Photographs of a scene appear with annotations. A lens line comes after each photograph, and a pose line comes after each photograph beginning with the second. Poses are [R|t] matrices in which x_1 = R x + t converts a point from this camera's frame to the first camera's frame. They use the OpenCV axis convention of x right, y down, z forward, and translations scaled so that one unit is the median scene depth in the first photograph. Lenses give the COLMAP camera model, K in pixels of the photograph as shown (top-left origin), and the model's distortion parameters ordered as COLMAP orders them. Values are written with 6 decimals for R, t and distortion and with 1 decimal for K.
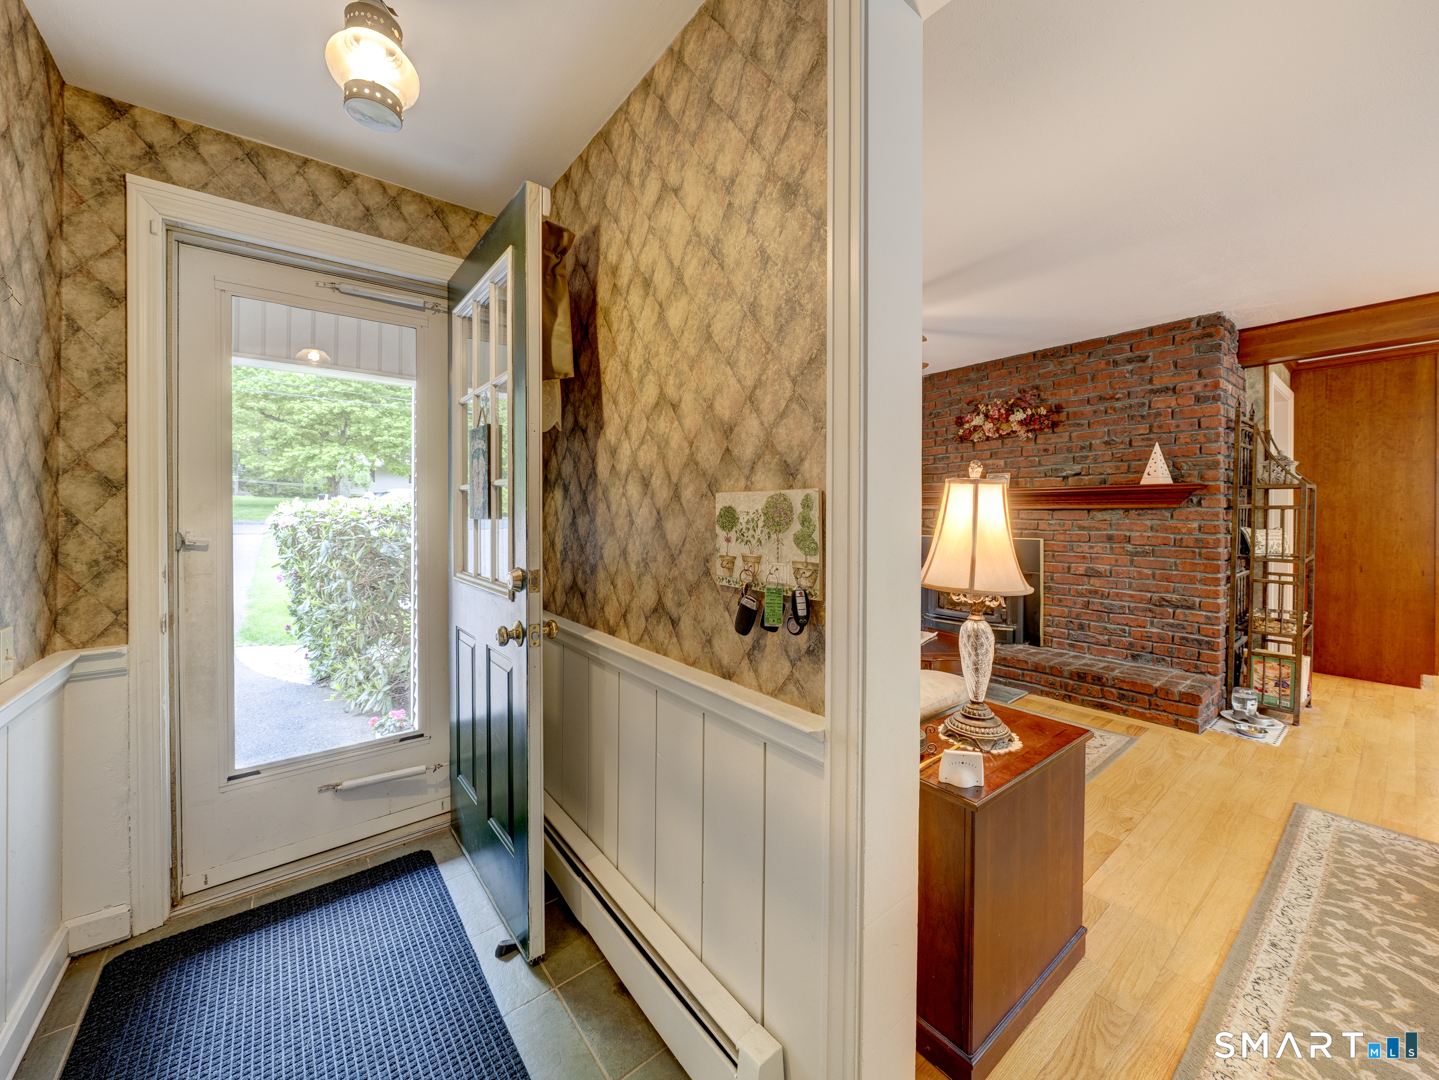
lens RADIAL K [[554.6, 0, 697.8], [0, 554.6, 519.6], [0, 0, 1]] dist [-0.006625, 0.000863]
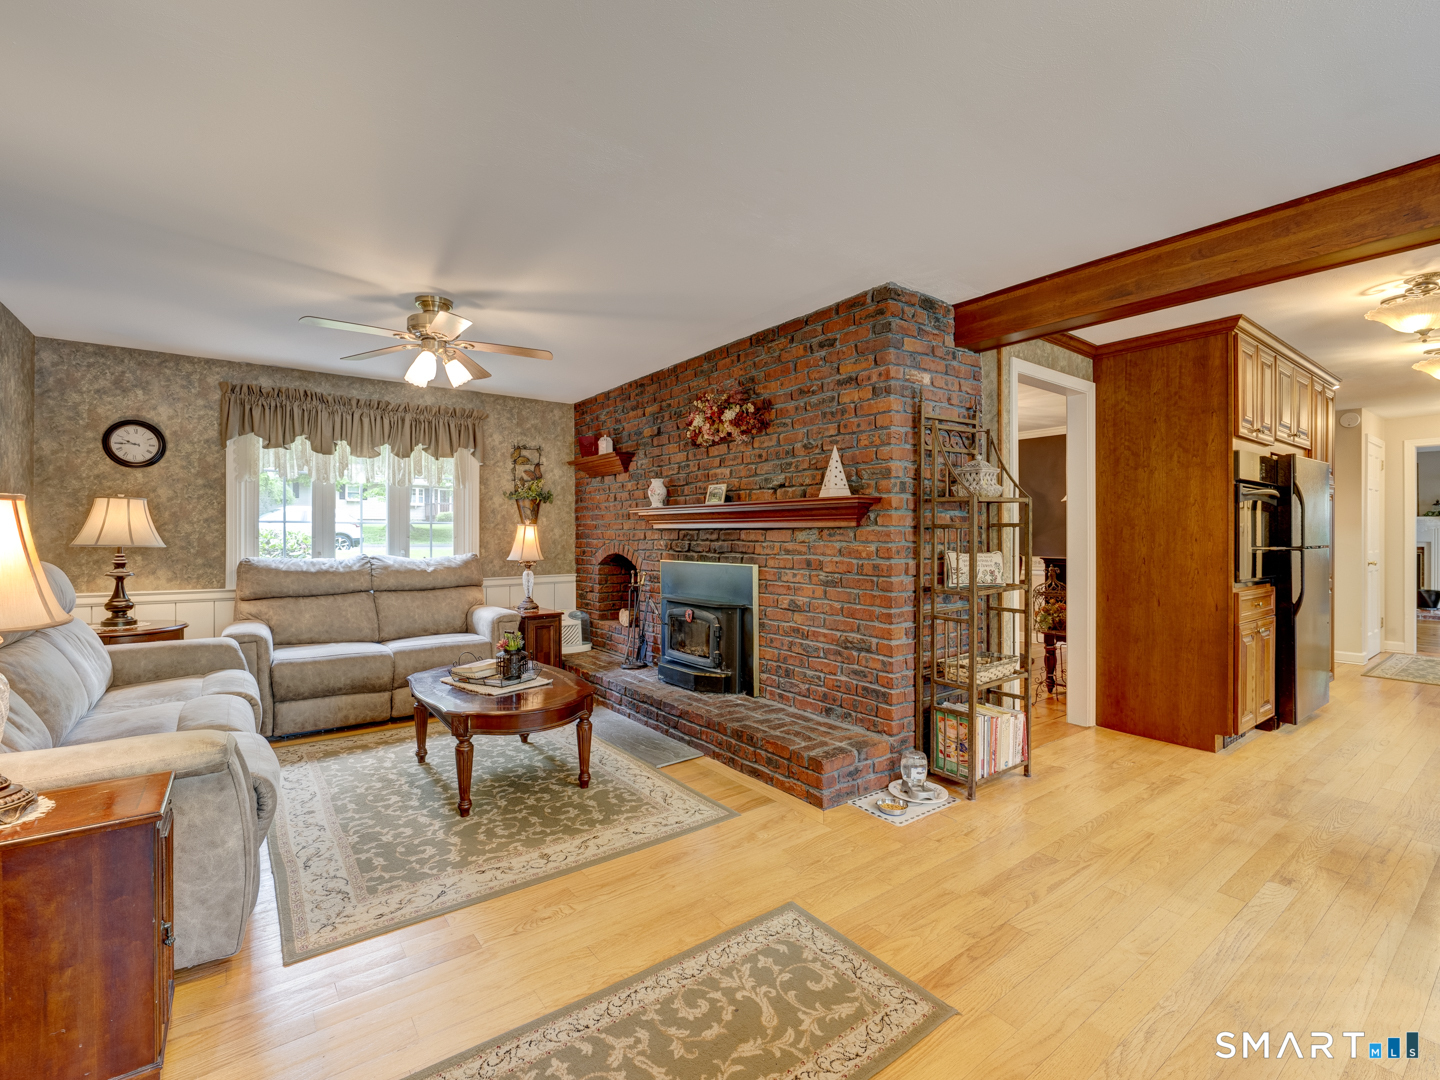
lens RADIAL K [[652.9, 0, 720.5], [0, 652.9, 536.3], [0, 0, 1]] dist [-0.004087, -0.000526]
pose [[0.999699, -0.001823, -0.024447, 0.656341], [0.001703, 0.999986, -0.004930, -0.002647], [0.024455, 0.004887, 0.999689, 0.040222]]
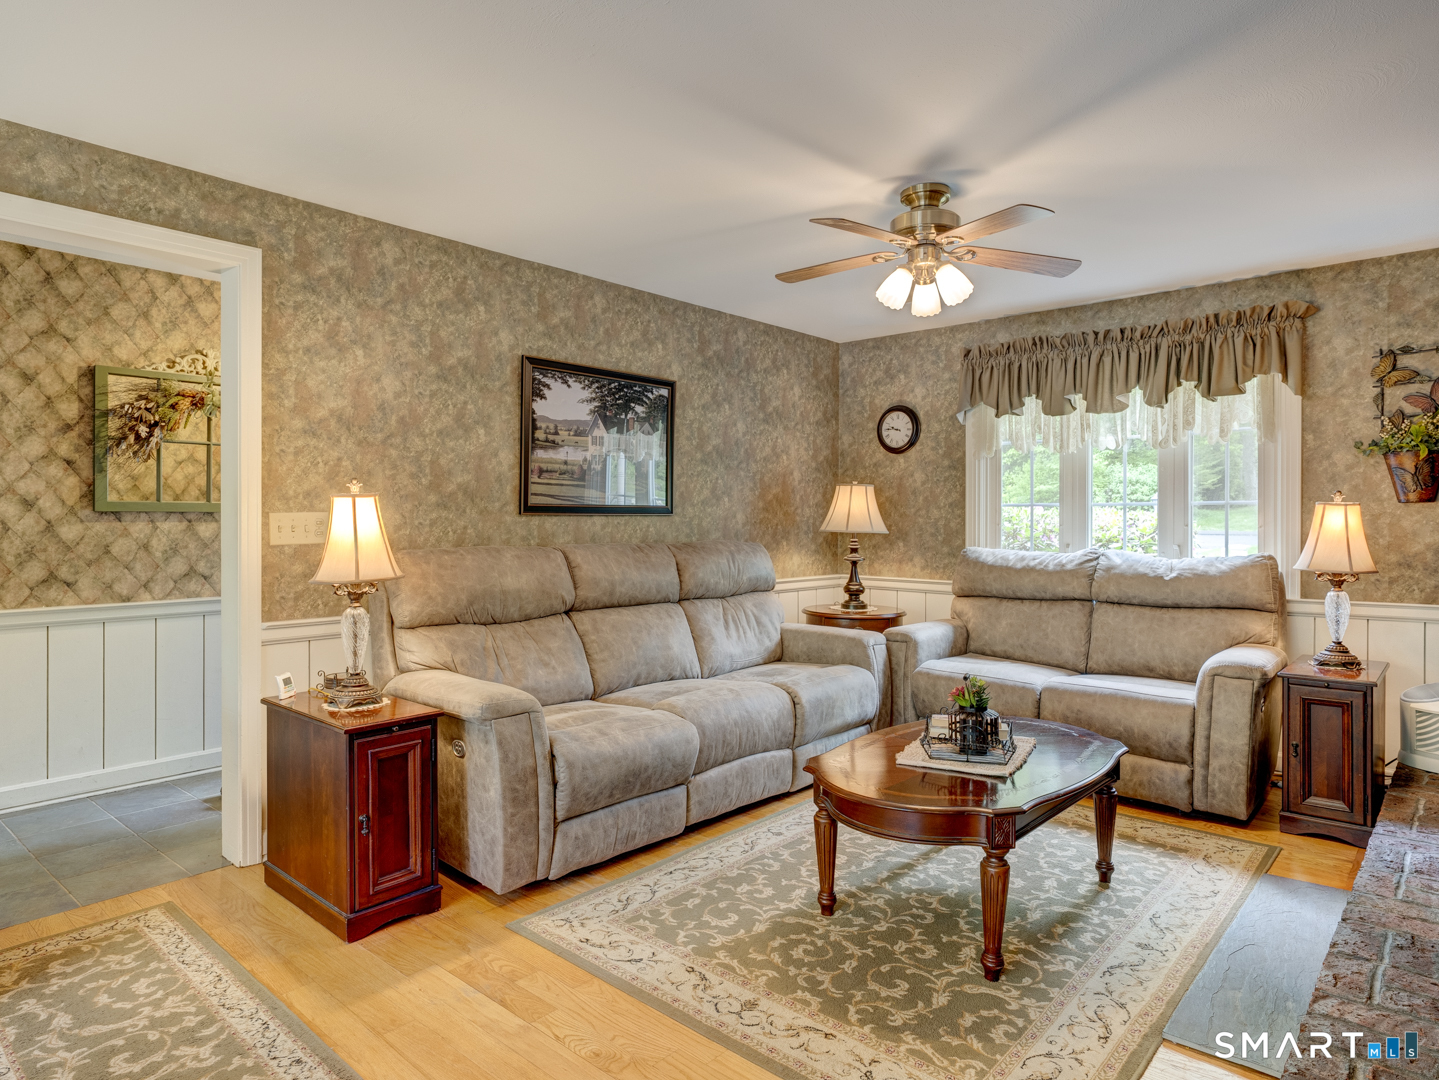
lens RADIAL K [[867.7, 0, 725.2], [0, 867.7, 527.0], [0, 0, 1]] dist [0.013290, 0.000826]
pose [[0.184727, 0.008039, -0.982757, 1.081964], [-0.009171, 0.999937, 0.006456, -0.009323], [0.982747, 0.007820, 0.184789, 0.638670]]
